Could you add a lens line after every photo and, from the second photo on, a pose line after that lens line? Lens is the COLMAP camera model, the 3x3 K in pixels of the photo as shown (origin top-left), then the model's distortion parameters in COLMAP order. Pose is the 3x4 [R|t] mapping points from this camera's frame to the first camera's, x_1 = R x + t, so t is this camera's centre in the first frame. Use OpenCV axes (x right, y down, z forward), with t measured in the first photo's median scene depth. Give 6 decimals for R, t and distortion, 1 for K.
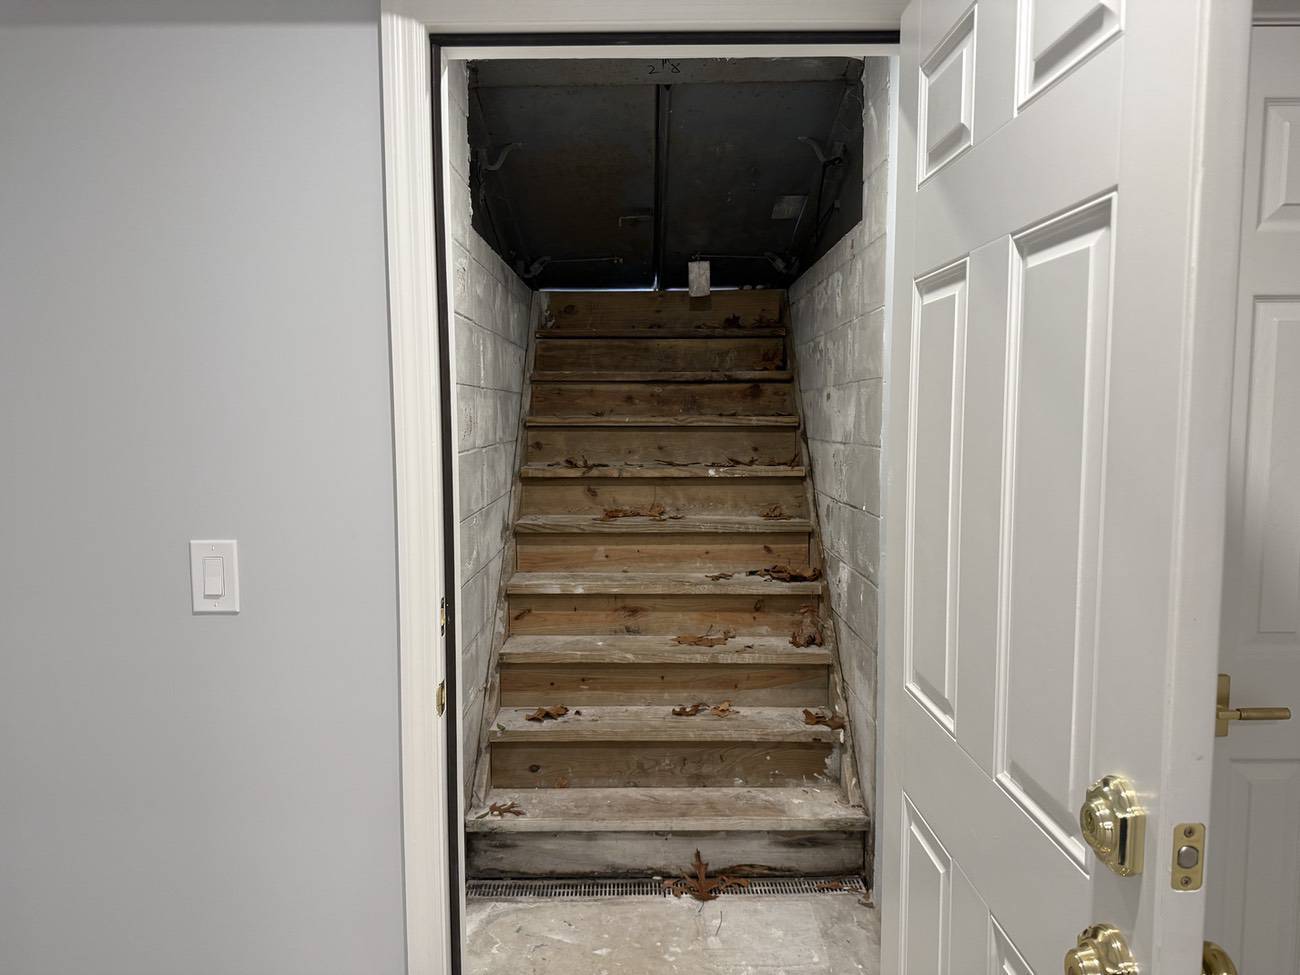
lens RADIAL K [[913.2, 0, 653.5], [0, 913.2, 493.2], [0, 0, 1]] dist [0.065564, -0.087657]
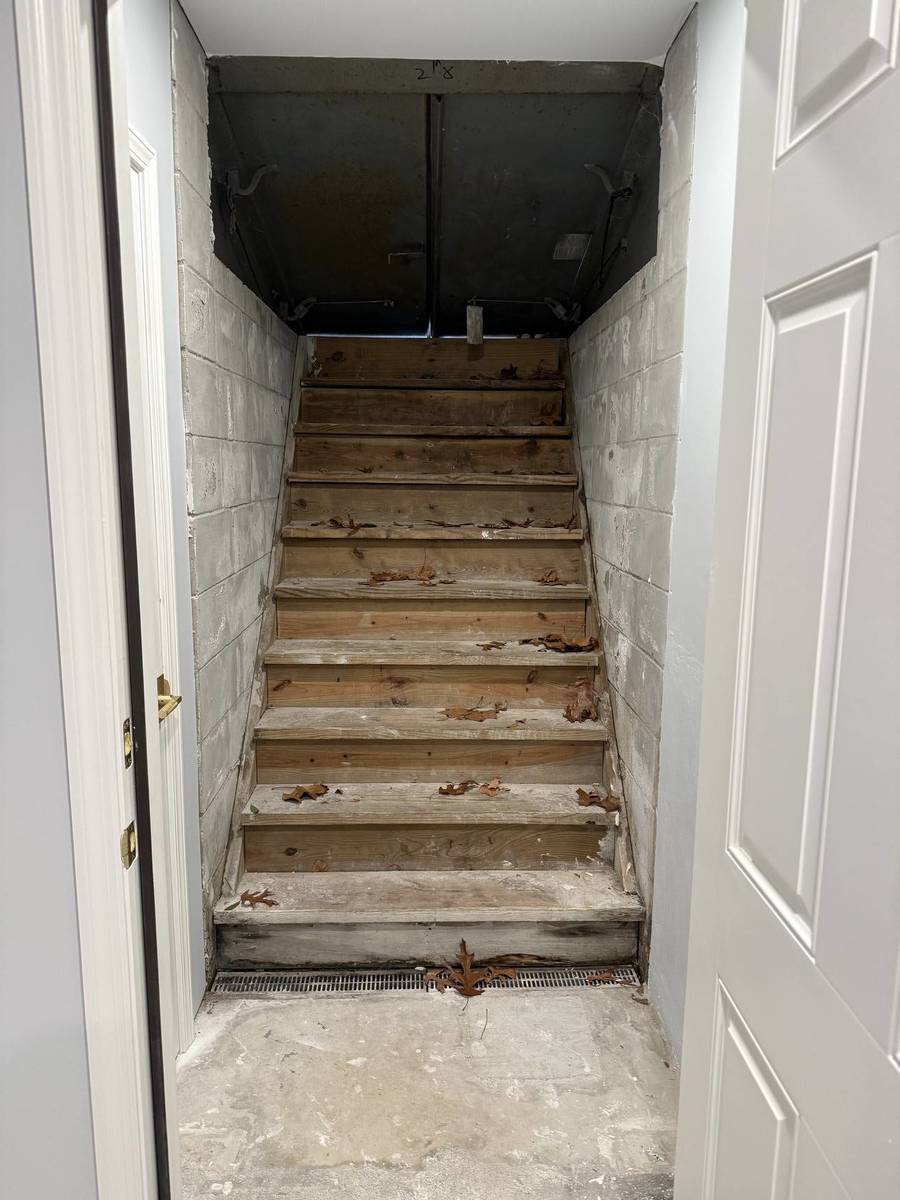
lens RADIAL K [[842.9, 0, 452.3], [0, 842.9, 613.5], [0, 0, 1]] dist [0.065564, -0.087657]
pose [[0.999711, 0.008496, 0.022489, 0.013400], [-0.010406, 0.996221, 0.086226, -0.019472], [-0.021672, -0.086435, 0.996022, 0.148196]]
